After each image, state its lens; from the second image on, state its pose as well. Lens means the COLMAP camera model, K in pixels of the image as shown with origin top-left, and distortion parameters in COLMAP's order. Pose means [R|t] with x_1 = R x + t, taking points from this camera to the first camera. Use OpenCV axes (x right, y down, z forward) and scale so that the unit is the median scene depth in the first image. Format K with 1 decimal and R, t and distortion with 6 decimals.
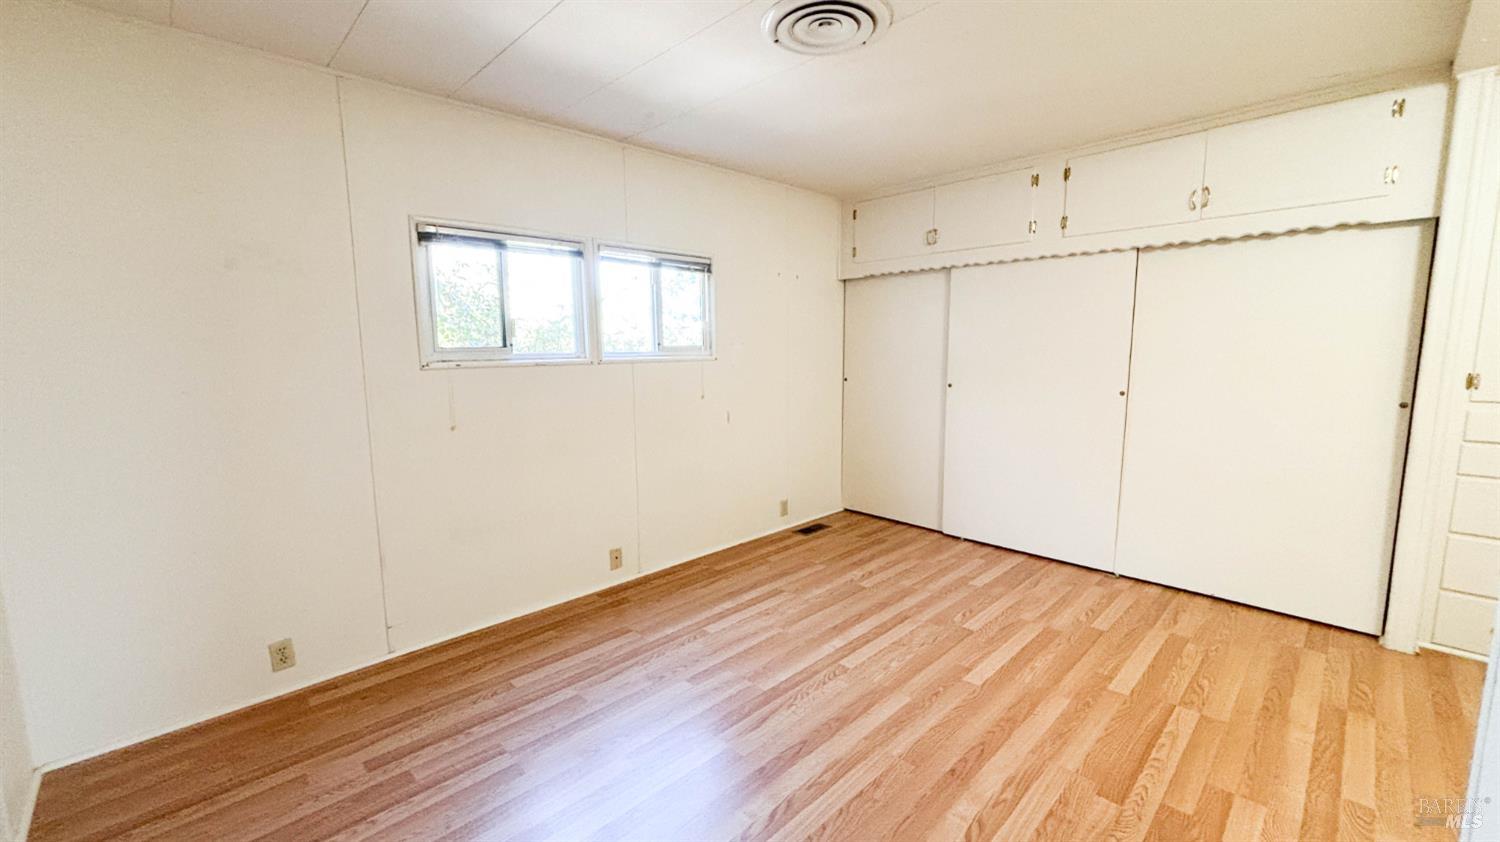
lens RADIAL K [[605.9, 0, 740.6], [0, 605.9, 421.4], [0, 0, 1]] dist [0.002866, -0.000229]
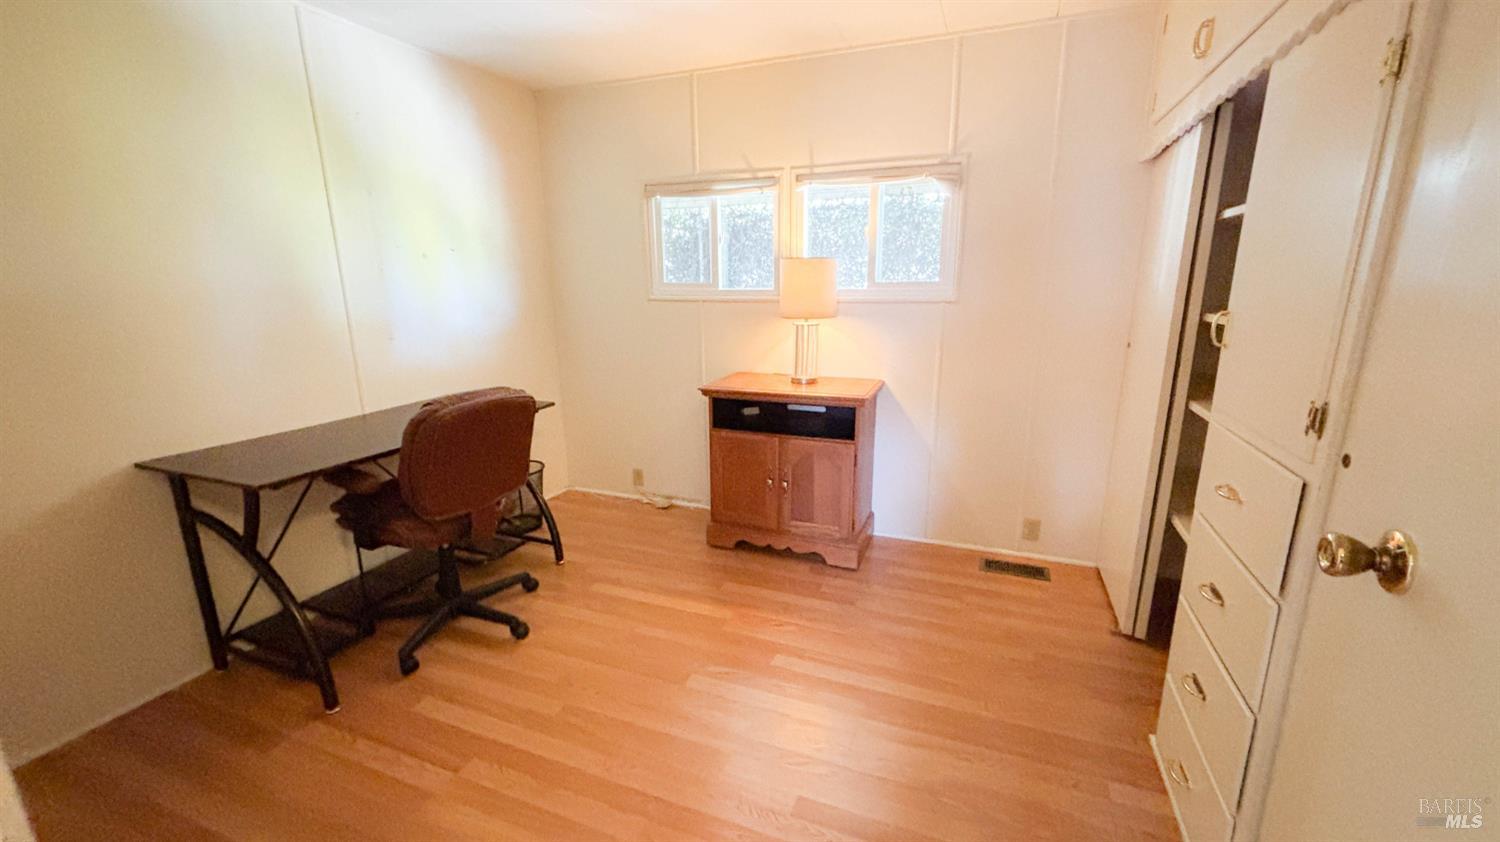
lens RADIAL K [[605.9, 0, 740.6], [0, 605.9, 421.4], [0, 0, 1]] dist [0.002866, -0.000229]
pose [[0.404064, 0.235036, -0.884019, 0.571281], [-0.107544, 0.971930, 0.209253, -0.090184], [0.908387, 0.010519, 0.417999, 0.468793]]
